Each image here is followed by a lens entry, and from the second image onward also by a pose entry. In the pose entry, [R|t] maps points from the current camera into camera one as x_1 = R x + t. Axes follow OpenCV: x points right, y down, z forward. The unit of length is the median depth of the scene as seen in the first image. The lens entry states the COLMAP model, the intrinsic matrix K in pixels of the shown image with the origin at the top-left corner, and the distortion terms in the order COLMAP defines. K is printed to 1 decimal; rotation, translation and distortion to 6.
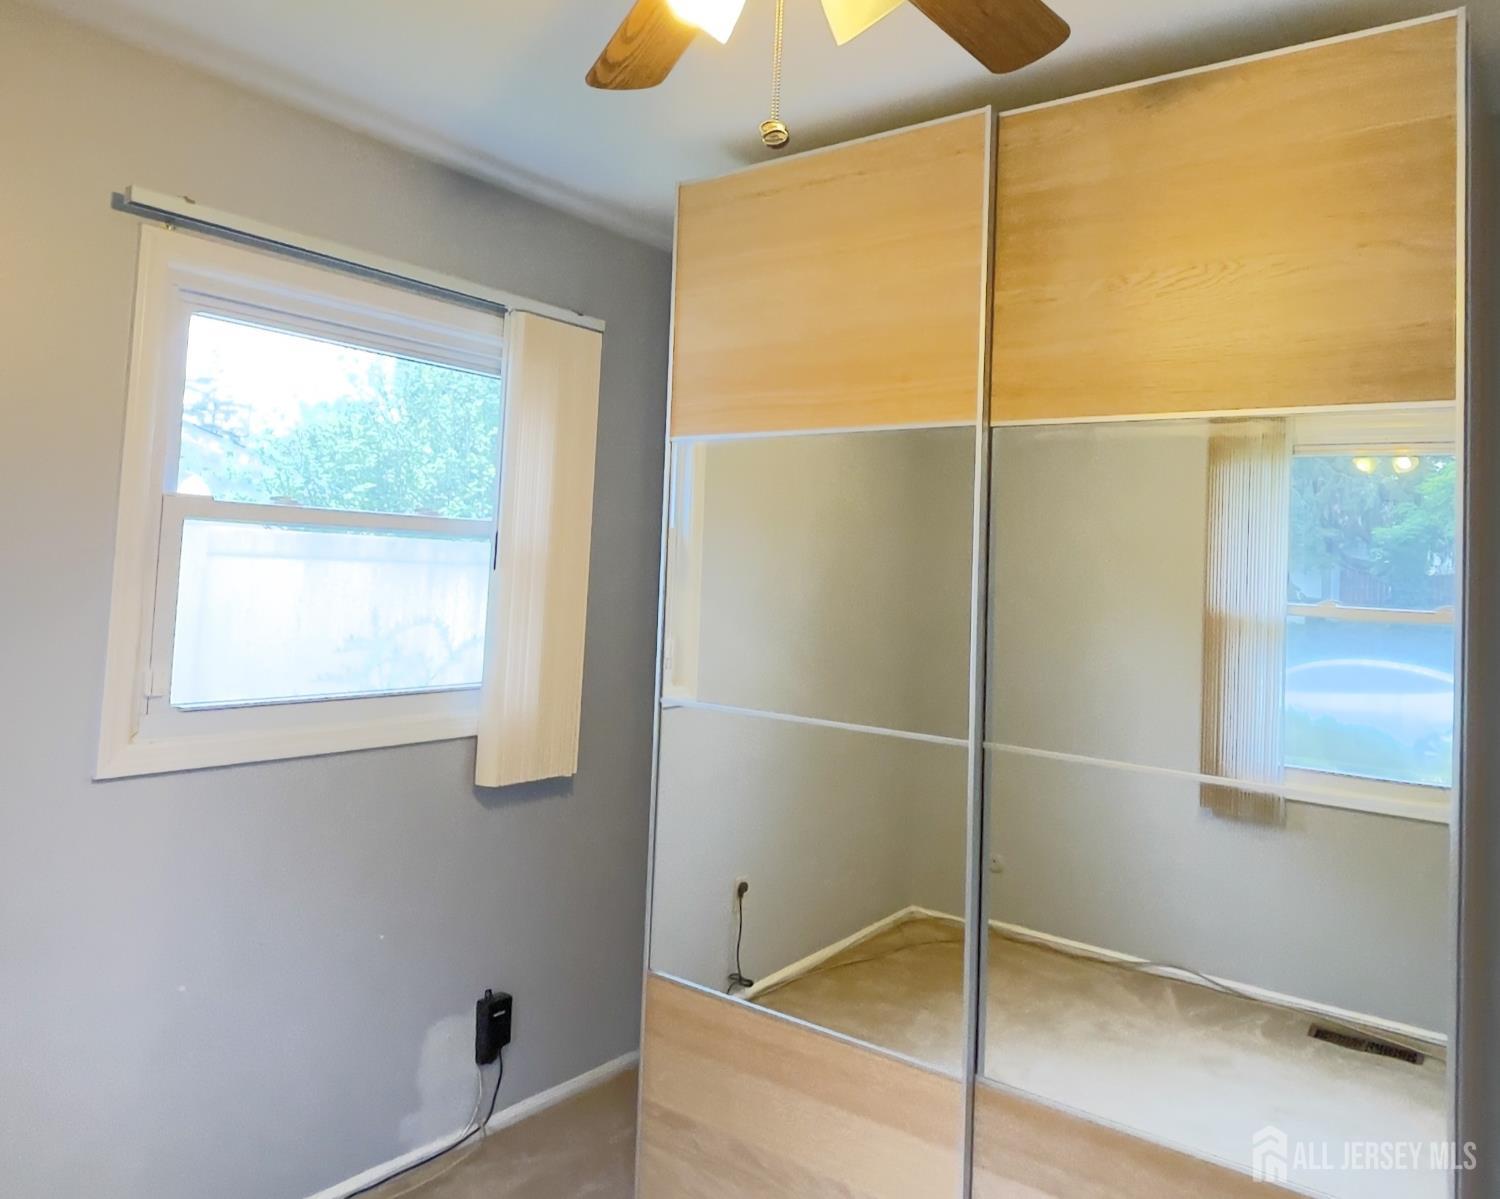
lens RADIAL K [[1101.4, 0, 748.6], [0, 1101.4, 498.5], [0, 0, 1]] dist [0.104916, -0.164520]
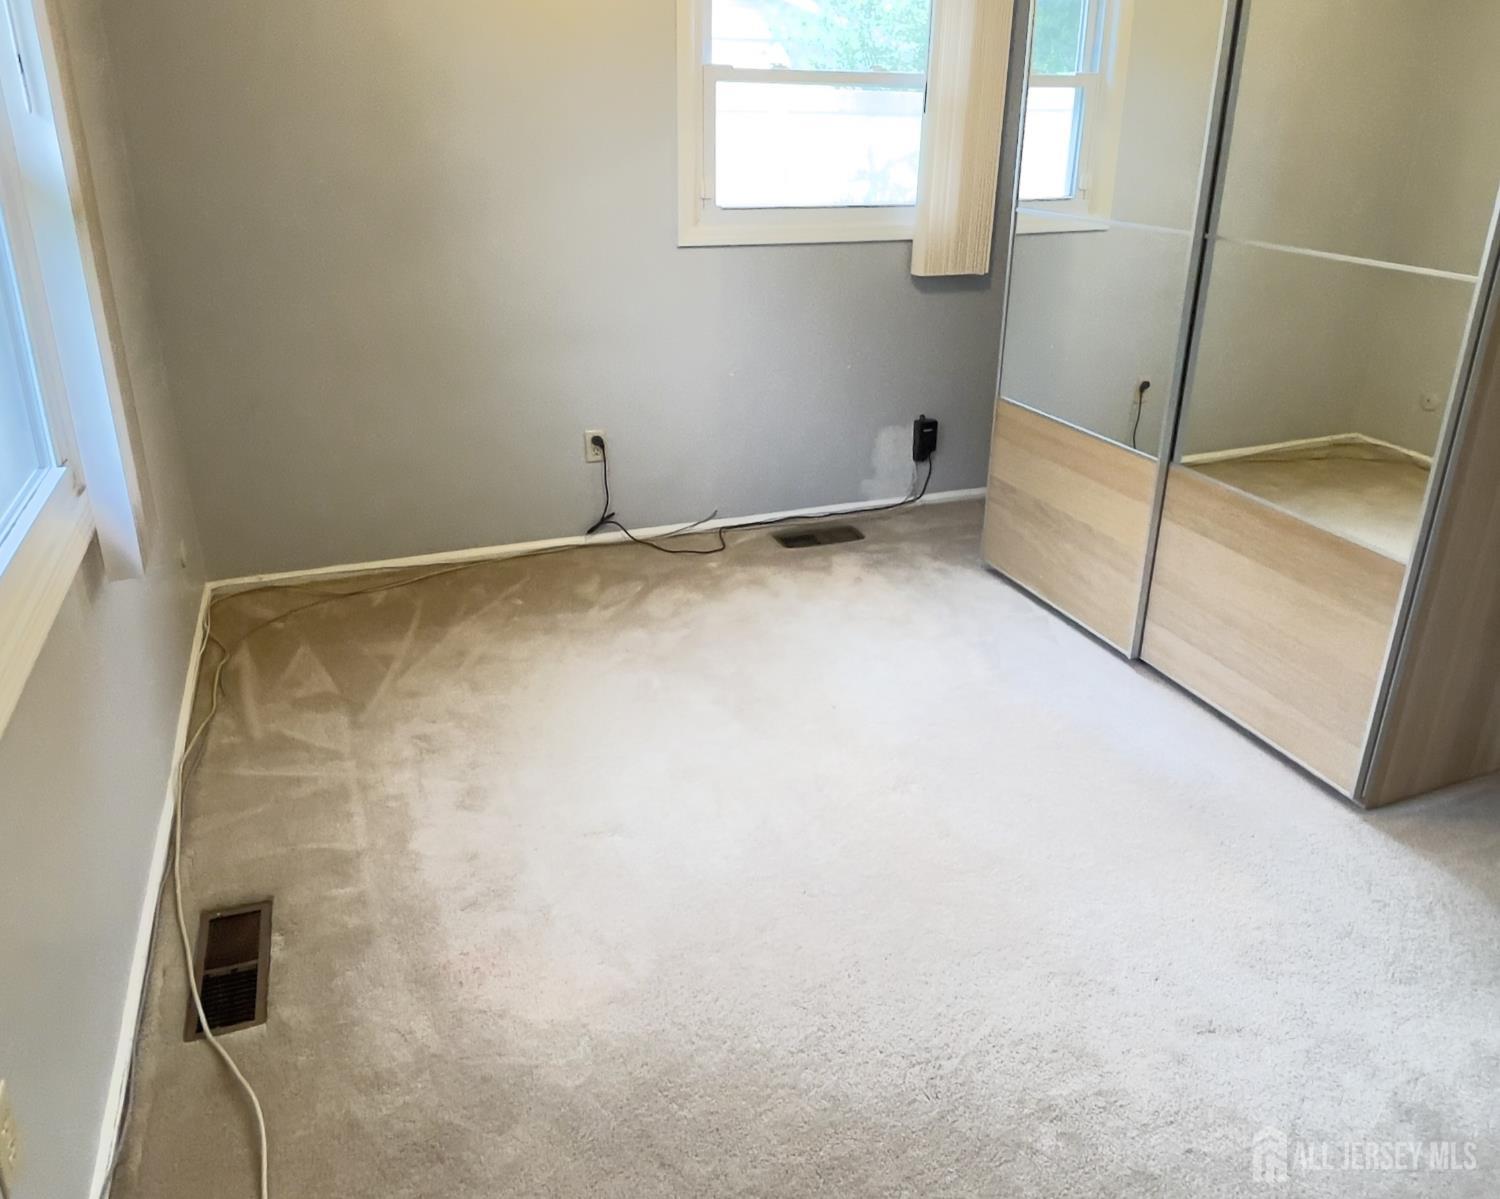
lens RADIAL K [[1101.4, 0, 748.6], [0, 1101.4, 498.5], [0, 0, 1]] dist [0.104916, -0.164520]
pose [[0.854477, 0.146891, -0.498290, 0.328861], [0.048929, 0.932170, 0.358698, 0.004800], [0.517181, -0.330880, 0.789331, -0.325904]]
